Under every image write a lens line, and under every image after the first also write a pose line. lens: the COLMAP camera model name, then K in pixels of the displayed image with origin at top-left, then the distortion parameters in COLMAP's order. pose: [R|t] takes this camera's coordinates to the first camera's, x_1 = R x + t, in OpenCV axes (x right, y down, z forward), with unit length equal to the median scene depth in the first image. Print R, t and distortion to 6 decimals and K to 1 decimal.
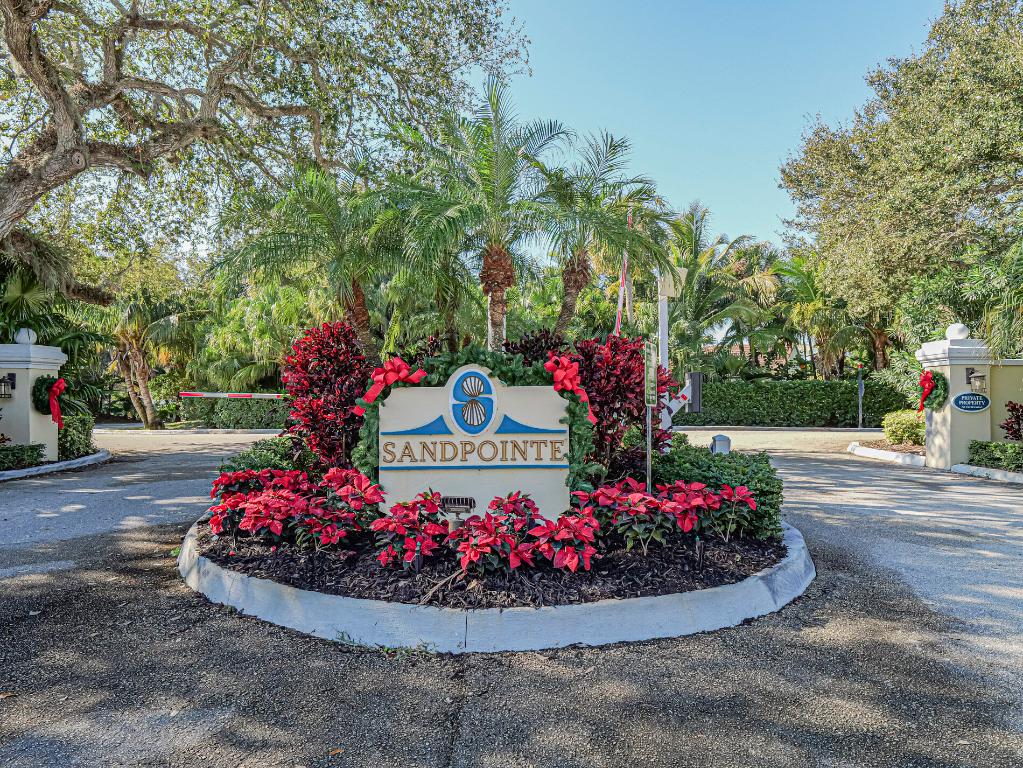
lens RADIAL K [[590.6, 0, 511.5], [0, 590.6, 381.9], [0, 0, 1]] dist [-0.001894, -0.000277]
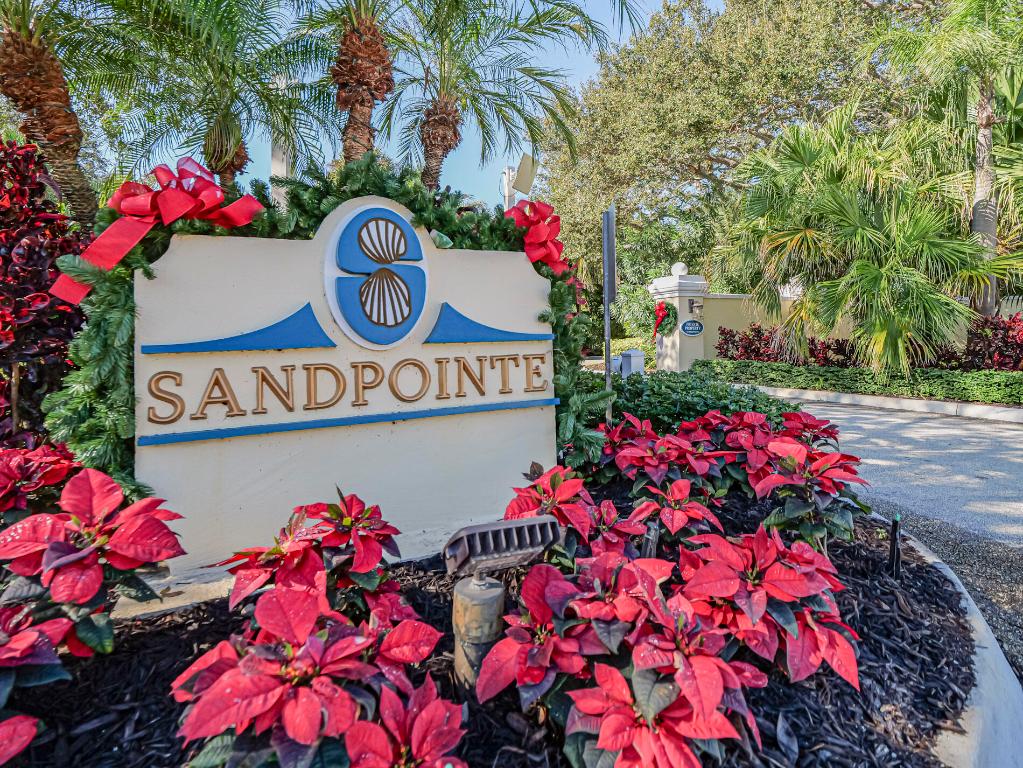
lens RADIAL K [[550.3, 0, 512.9], [0, 550.3, 313.9], [0, 0, 1]] dist [-0.008337, -0.000081]
pose [[0.891933, 0.001225, 0.452166, -0.165747], [0.006571, 0.999856, -0.015669, 0.071063], [-0.452120, 0.016947, 0.891796, 0.569826]]
